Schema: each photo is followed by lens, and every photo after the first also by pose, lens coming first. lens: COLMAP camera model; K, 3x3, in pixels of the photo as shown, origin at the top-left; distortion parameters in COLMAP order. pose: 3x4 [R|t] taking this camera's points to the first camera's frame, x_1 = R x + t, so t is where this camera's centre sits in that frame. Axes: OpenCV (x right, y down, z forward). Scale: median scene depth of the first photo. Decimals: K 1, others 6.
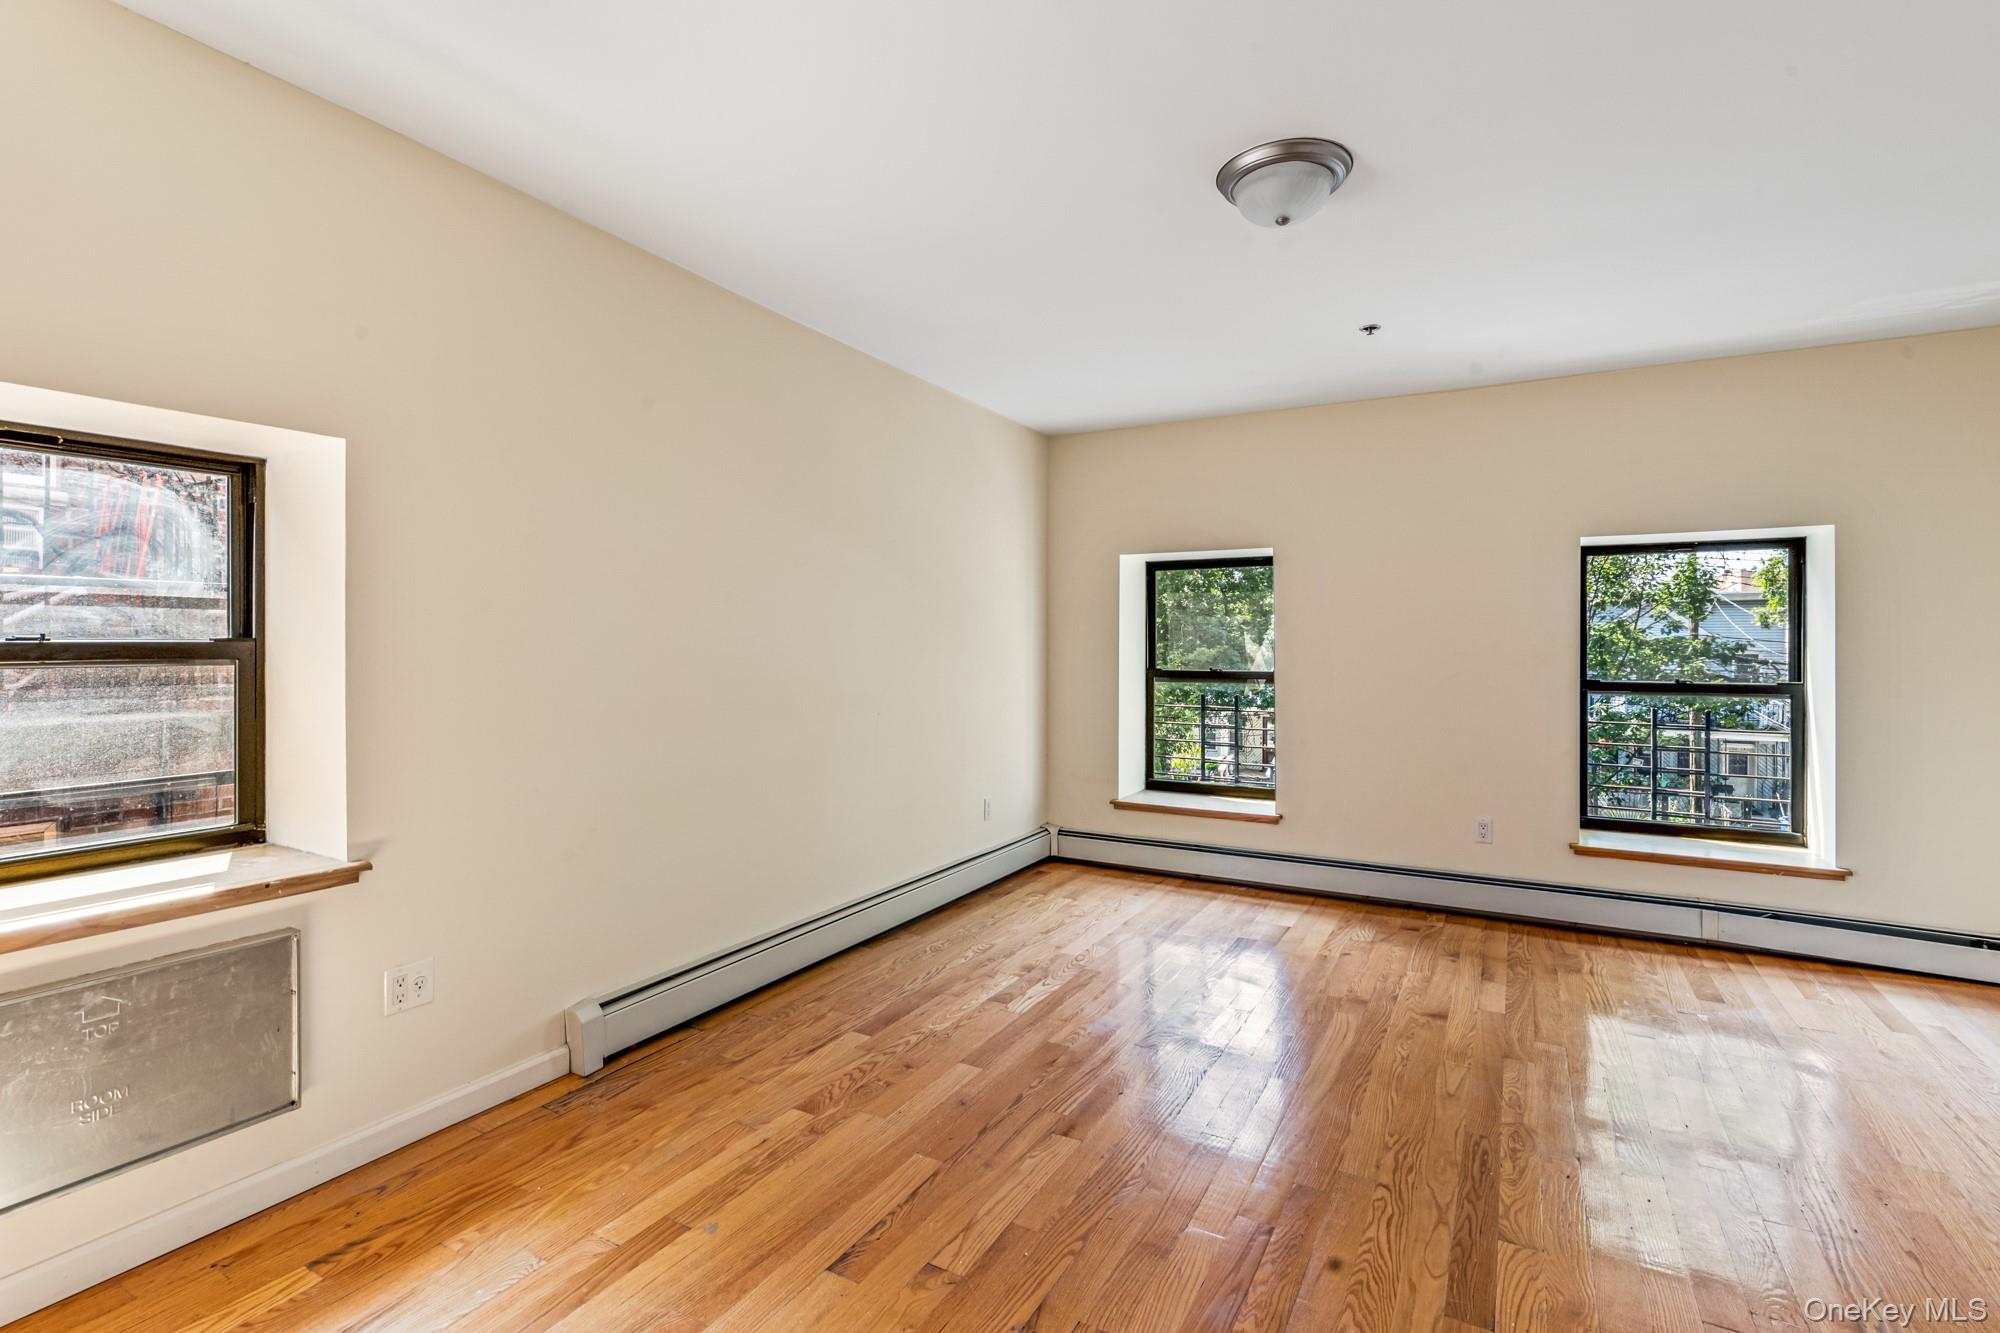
lens RADIAL K [[928.6, 0, 999.9], [0, 928.6, 654.0], [0, 0, 1]] dist [0.002673, -0.001270]
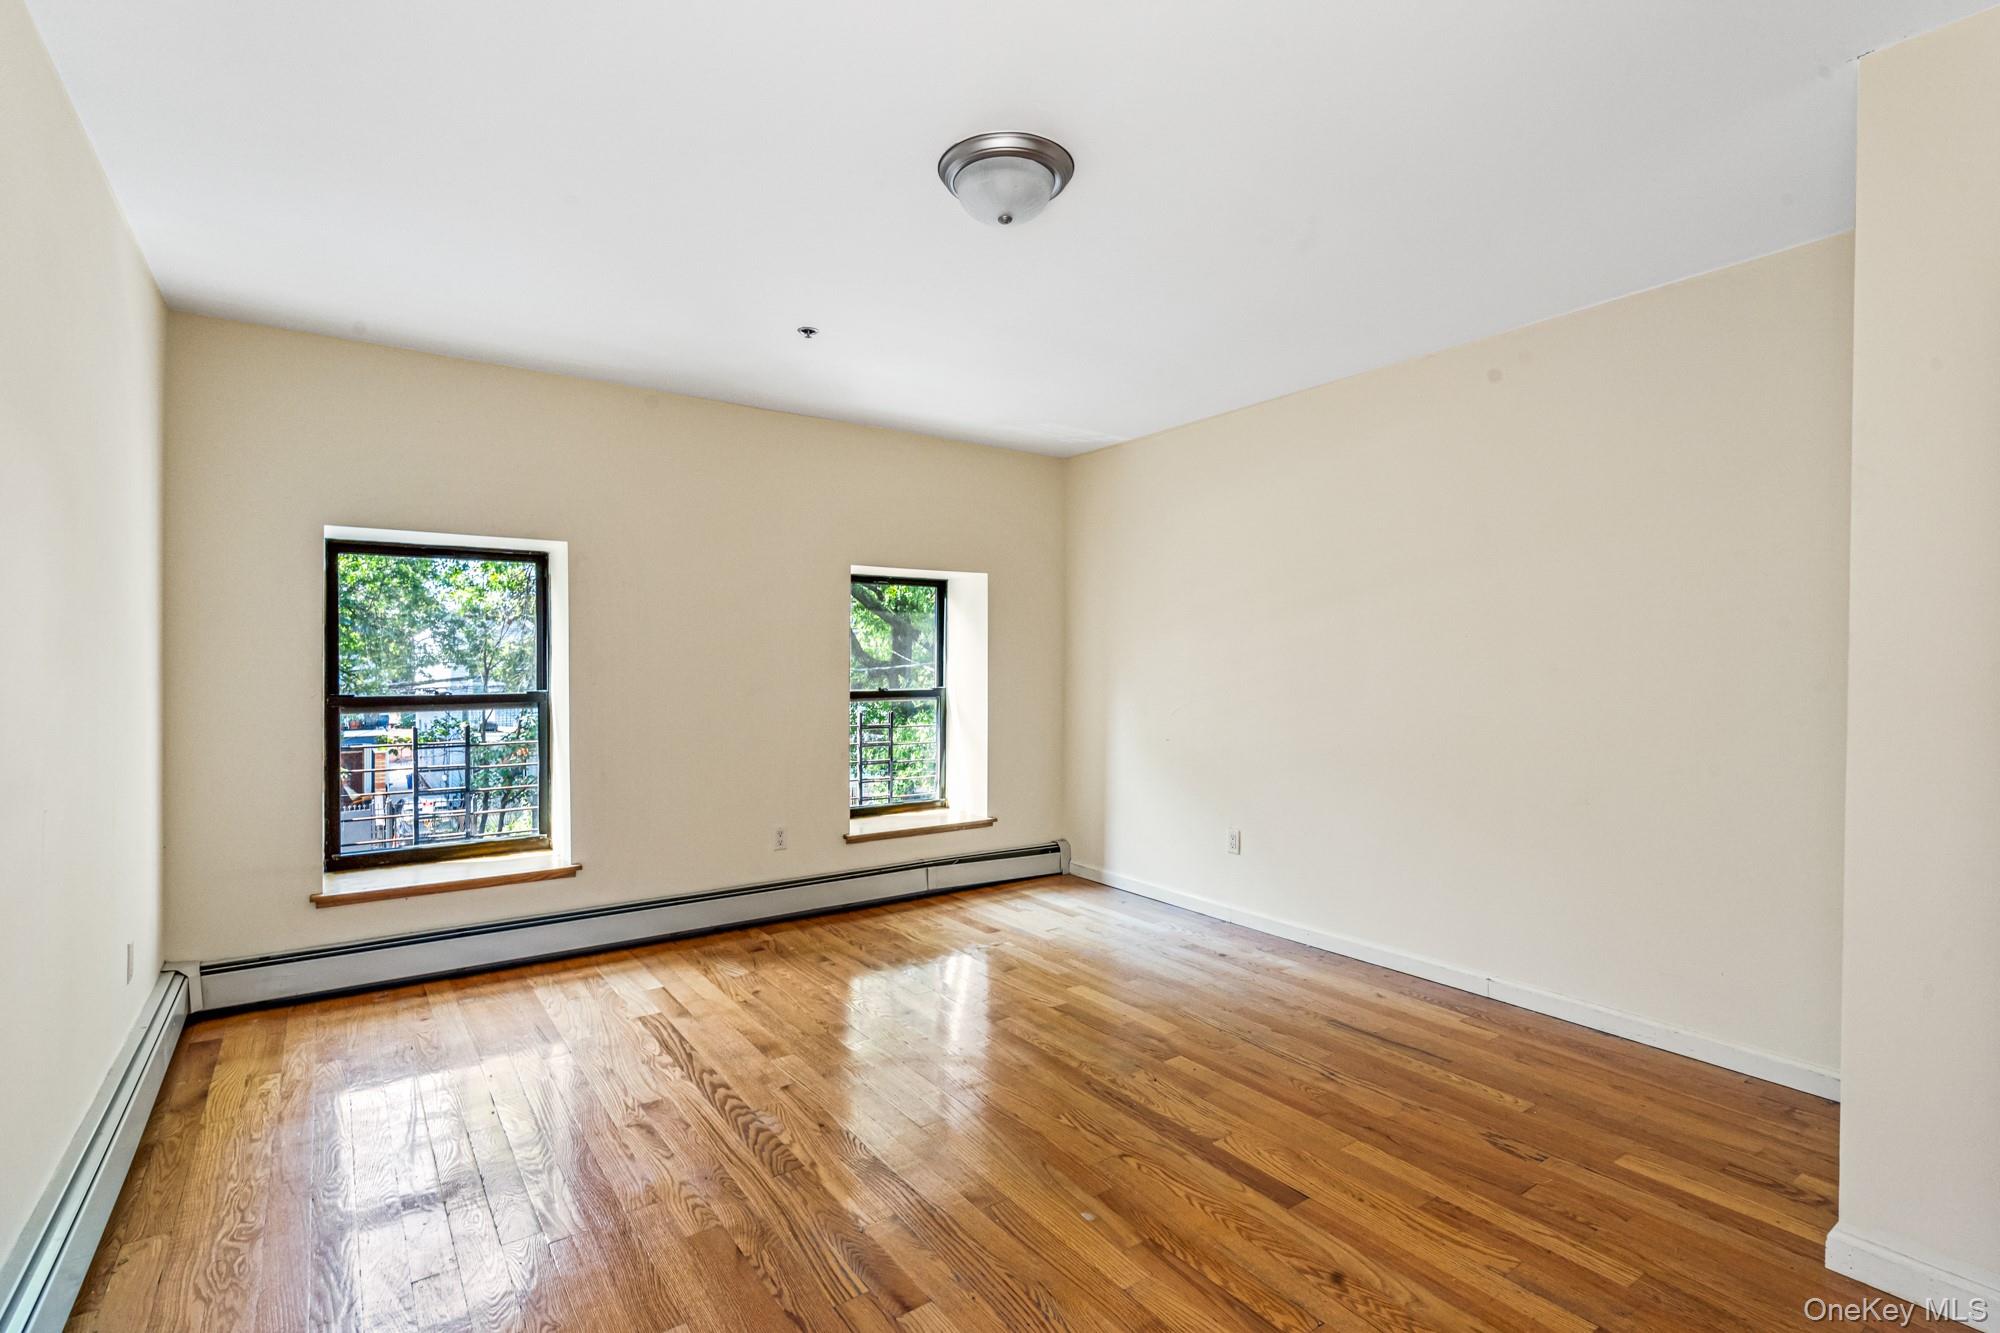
lens RADIAL K [[928.6, 0, 1002.1], [0, 928.6, 666.6], [0, 0, 1]] dist [0.002673, -0.001270]
pose [[0.418763, -0.007174, 0.908067, -0.358290], [0.007425, 0.999962, 0.004476, -0.005220], [-0.908065, 0.004868, 0.418800, 0.376536]]
